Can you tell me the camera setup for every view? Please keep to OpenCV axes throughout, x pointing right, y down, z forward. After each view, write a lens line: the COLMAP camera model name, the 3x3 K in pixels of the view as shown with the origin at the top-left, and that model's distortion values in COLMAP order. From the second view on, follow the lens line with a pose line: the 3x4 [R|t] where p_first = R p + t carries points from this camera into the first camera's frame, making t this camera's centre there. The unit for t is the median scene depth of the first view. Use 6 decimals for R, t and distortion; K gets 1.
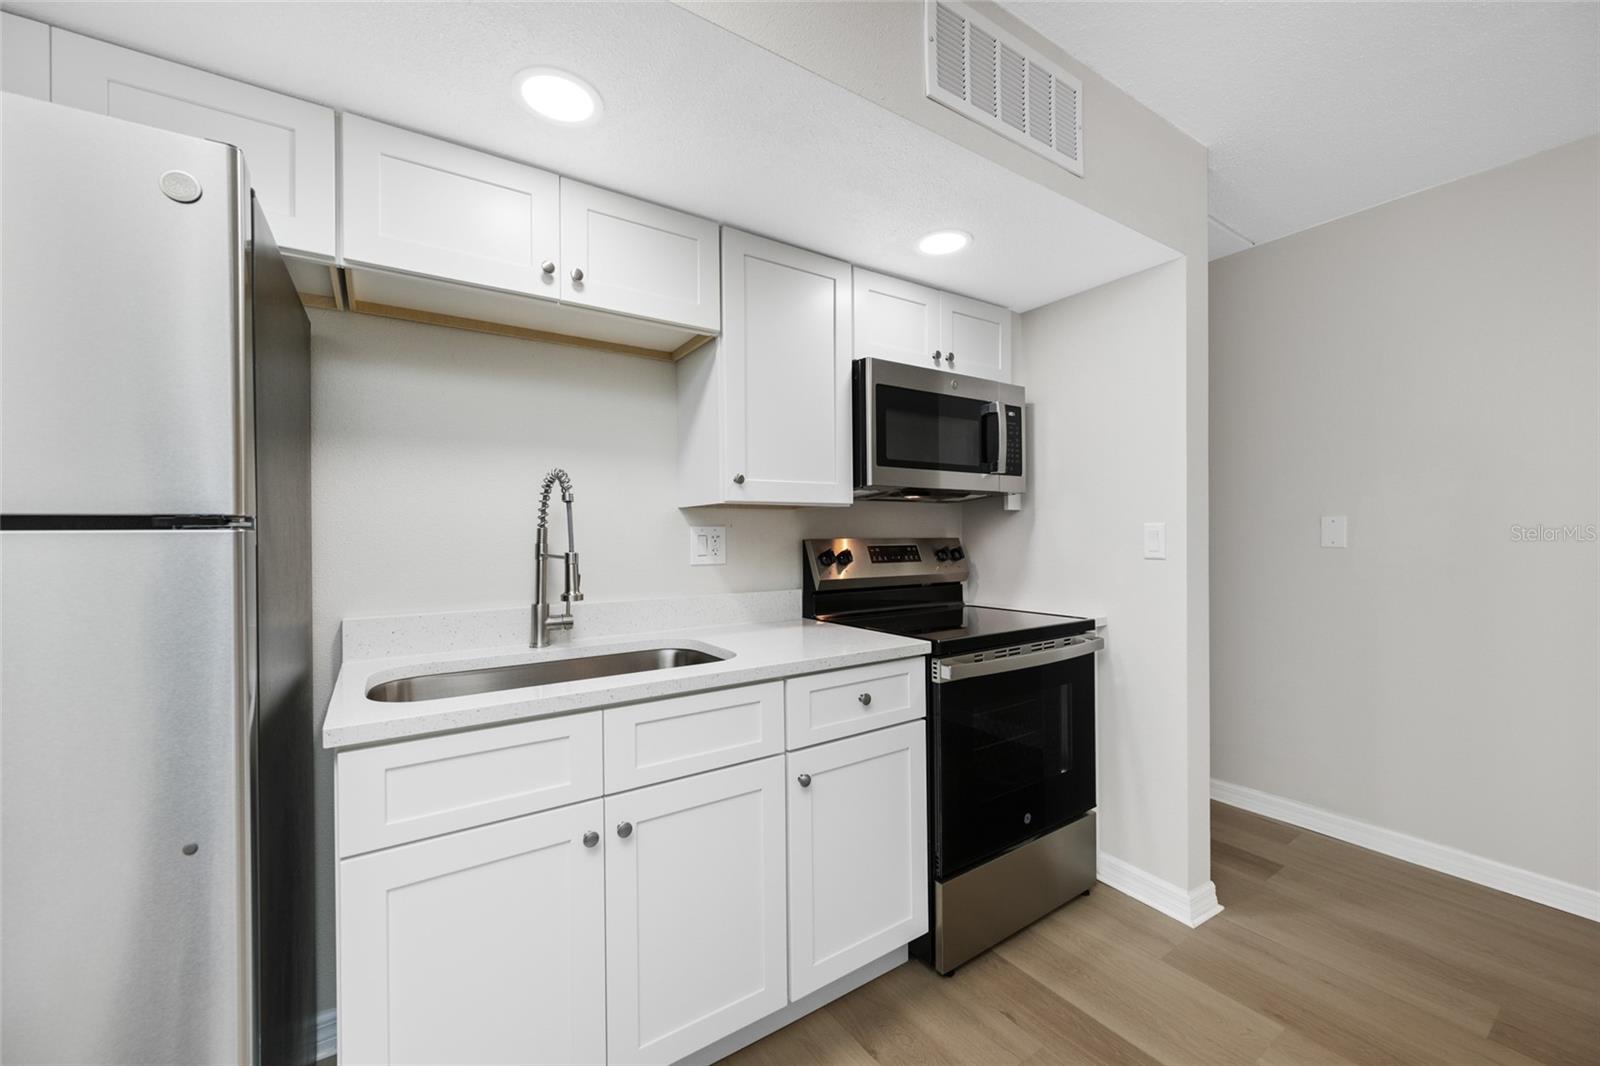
lens RADIAL K [[629.0, 0, 798.5], [0, 629.0, 535.7], [0, 0, 1]] dist [0.002260, -0.000759]
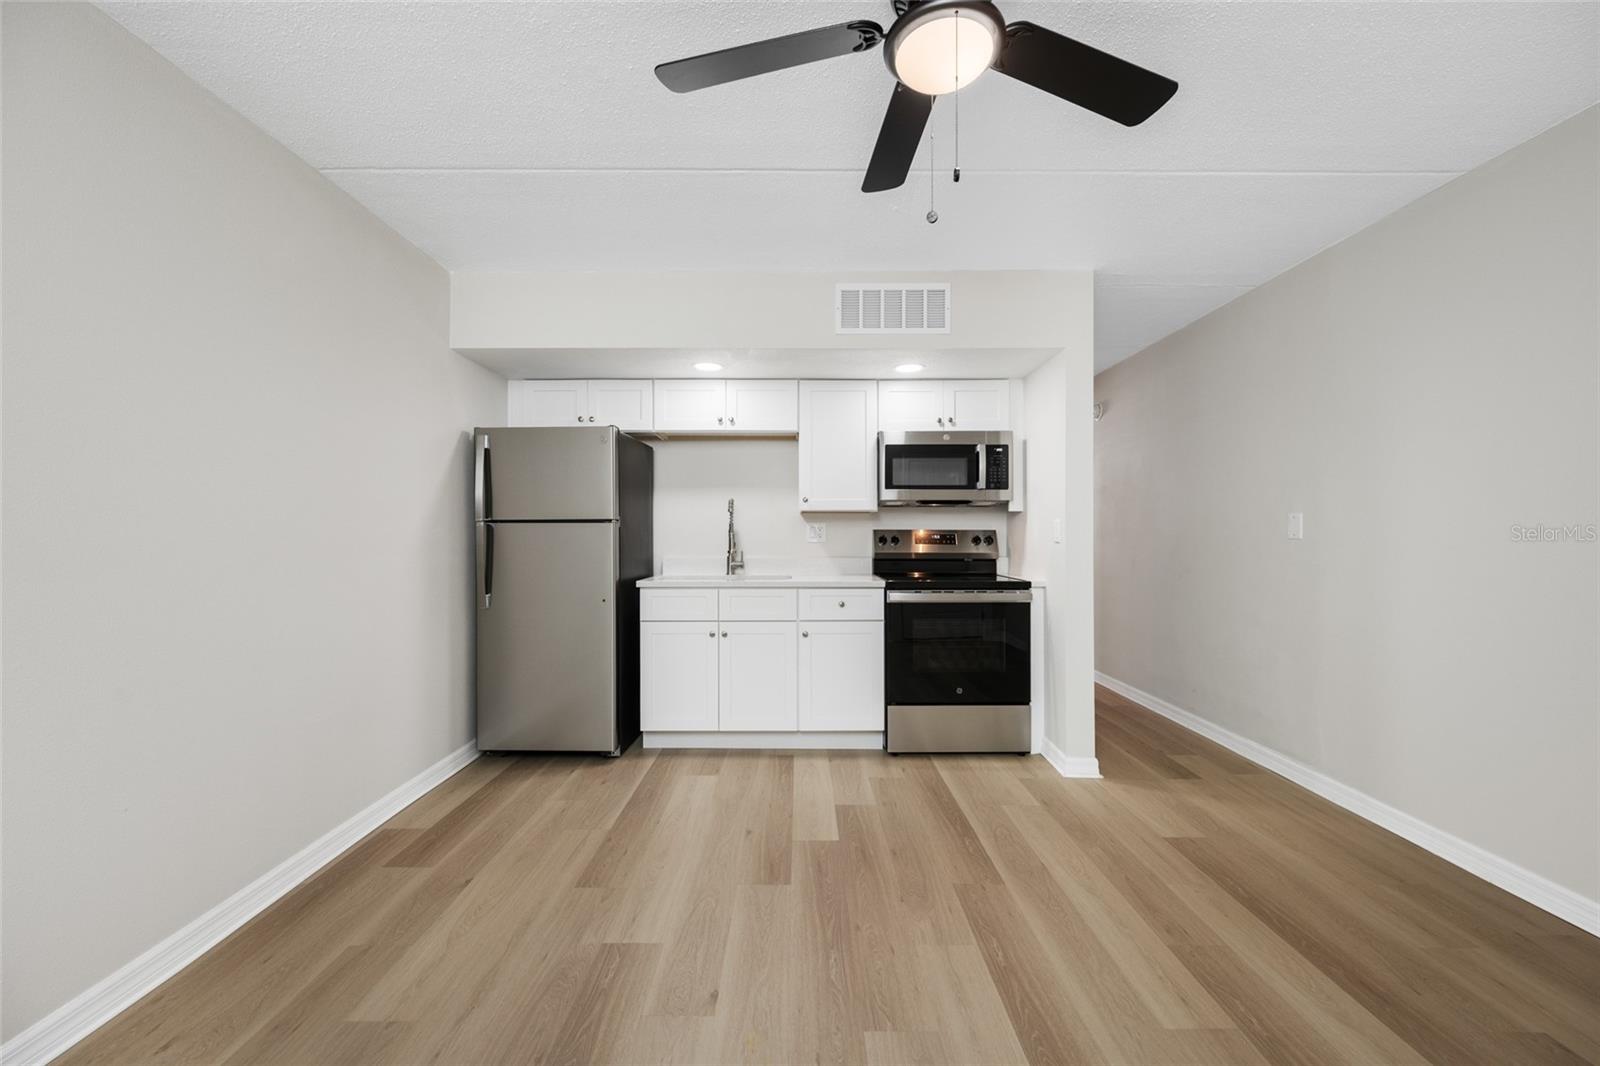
lens RADIAL K [[629.0, 0, 800.8], [0, 629.0, 540.3], [0, 0, 1]] dist [0.002260, -0.000759]
pose [[0.828890, 0.013303, -0.559254, 0.941969], [-0.007668, 0.999893, 0.012420, 0.016665], [0.559359, -0.006006, 0.828904, -0.661697]]
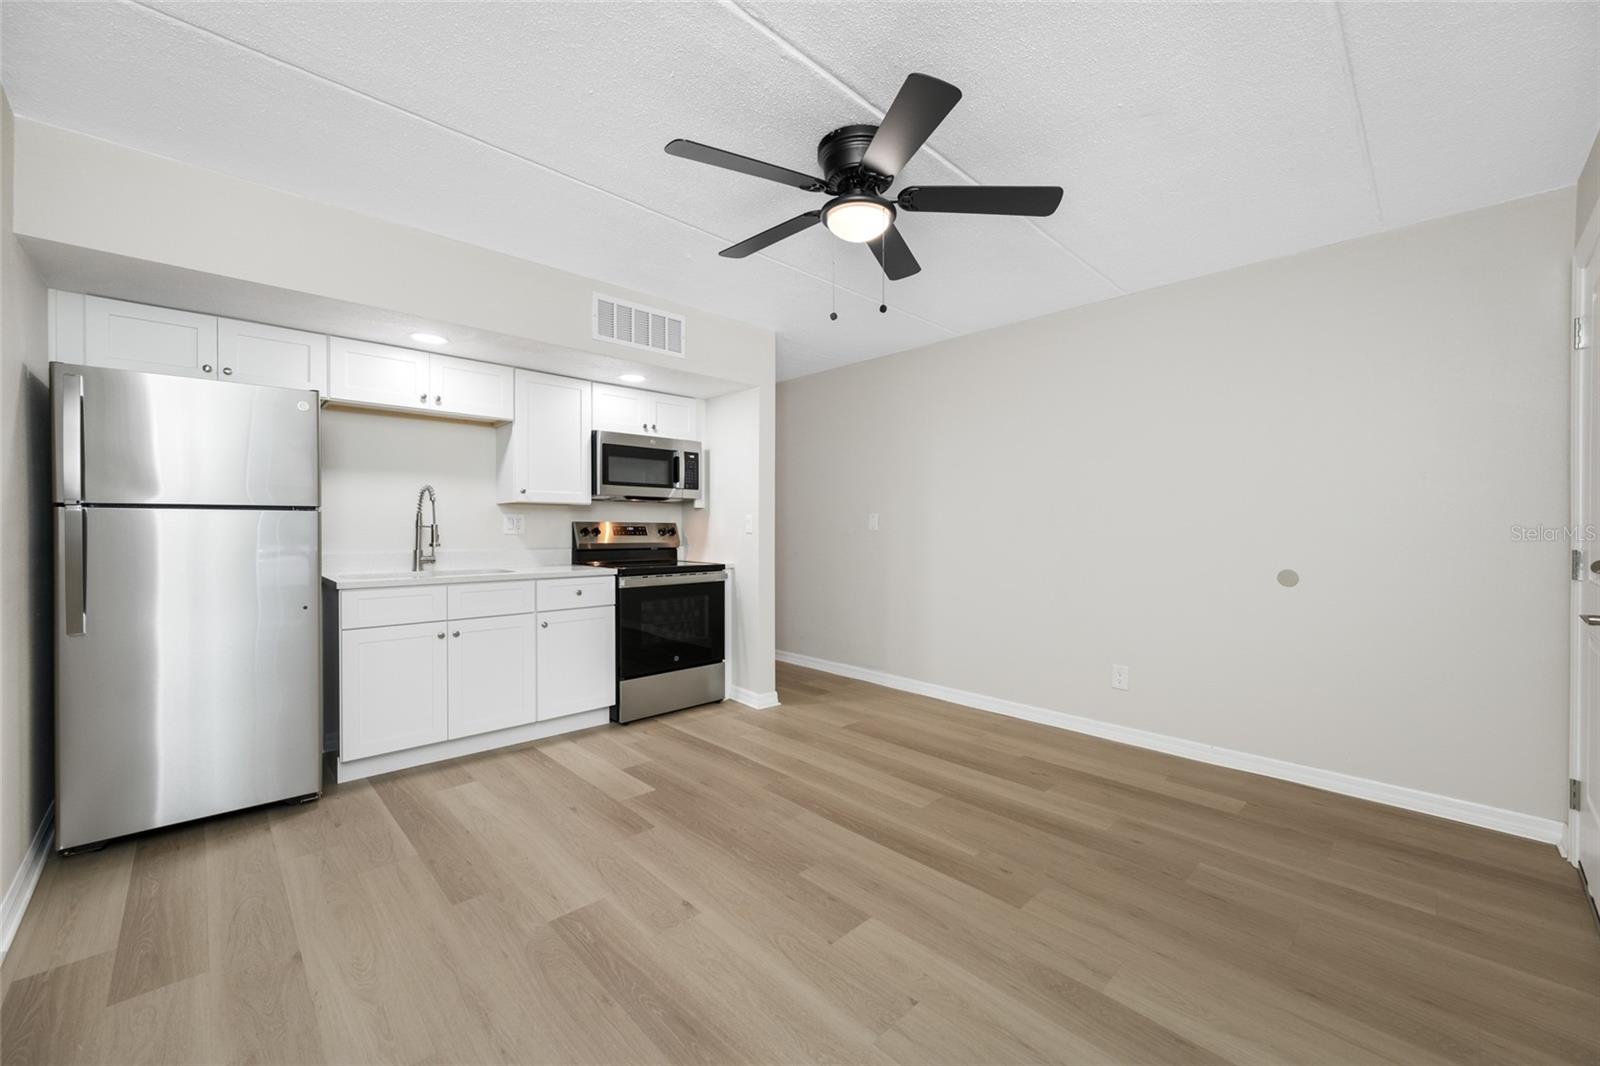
lens RADIAL K [[629.0, 0, 803.3], [0, 629.0, 534.3], [0, 0, 1]] dist [0.002260, -0.000759]
pose [[0.985018, 0.008767, 0.172227, 0.404276], [-0.010152, 0.999923, 0.007162, 0.025372], [-0.172151, -0.008803, 0.985031, -1.058461]]
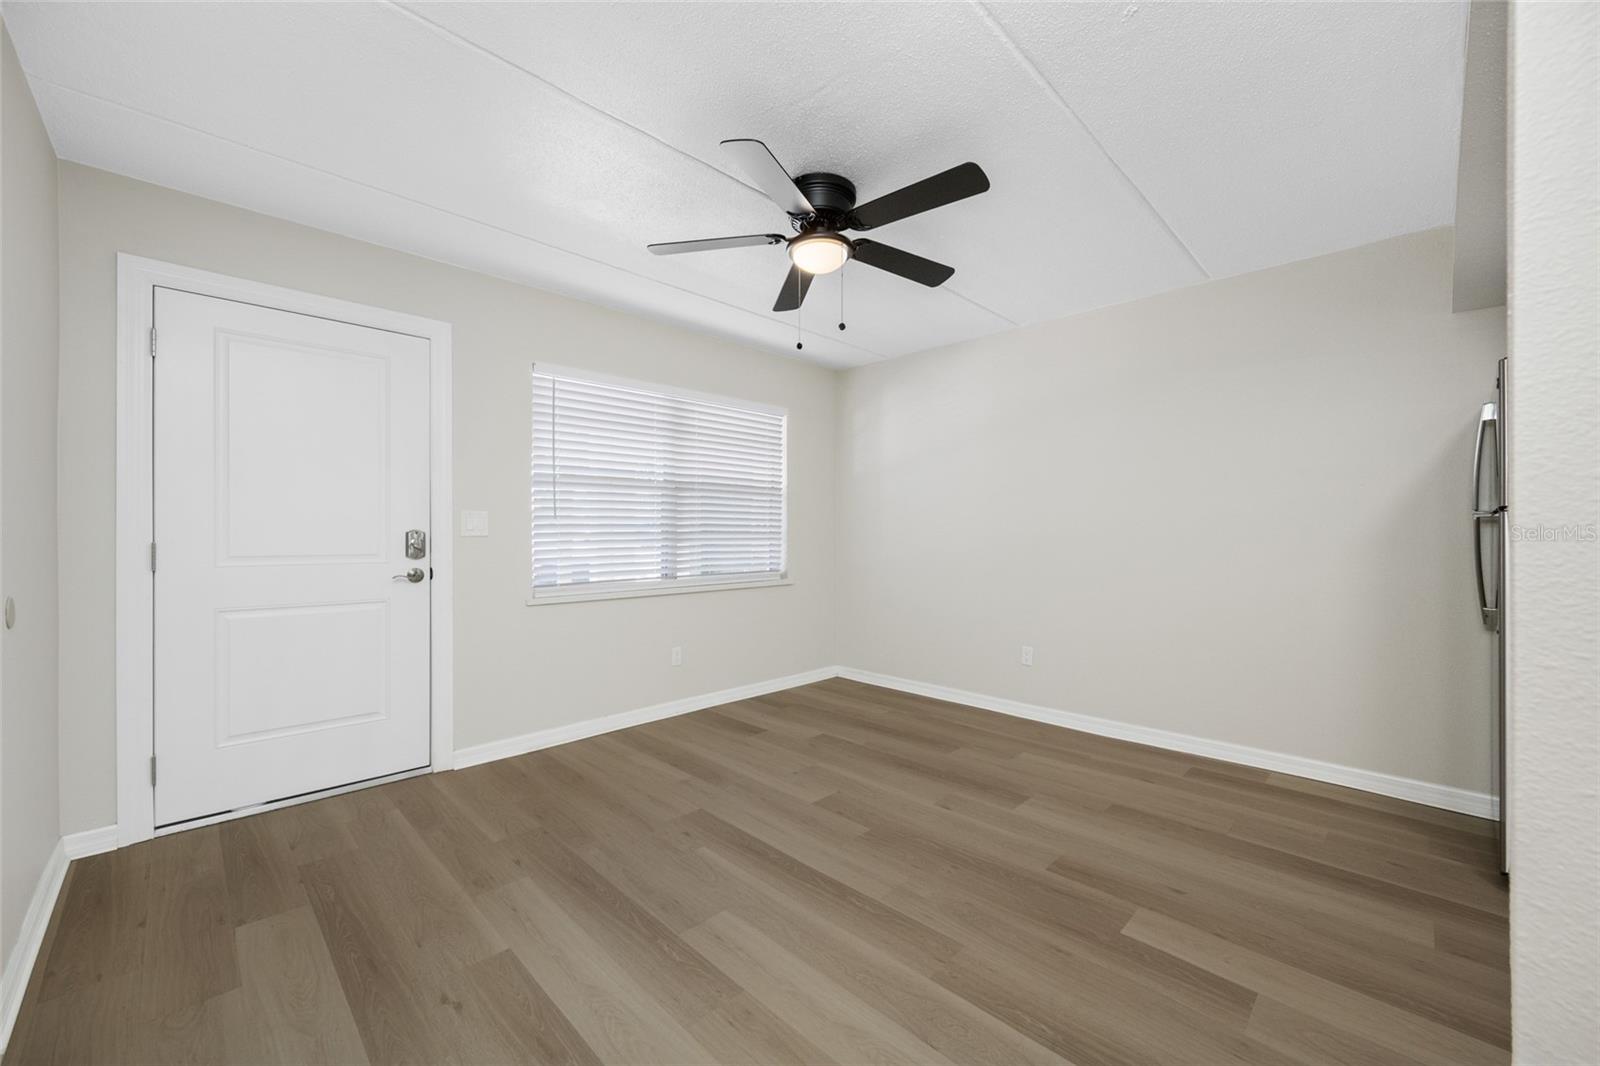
lens RADIAL K [[629.0, 0, 801.5], [0, 629.0, 532.7], [0, 0, 1]] dist [0.002260, -0.000759]
pose [[-0.981478, 0.002951, -0.191550, 0.960135], [0.001448, 0.999967, 0.007985, 0.020071], [0.191567, 0.007560, -0.981450, 1.204155]]
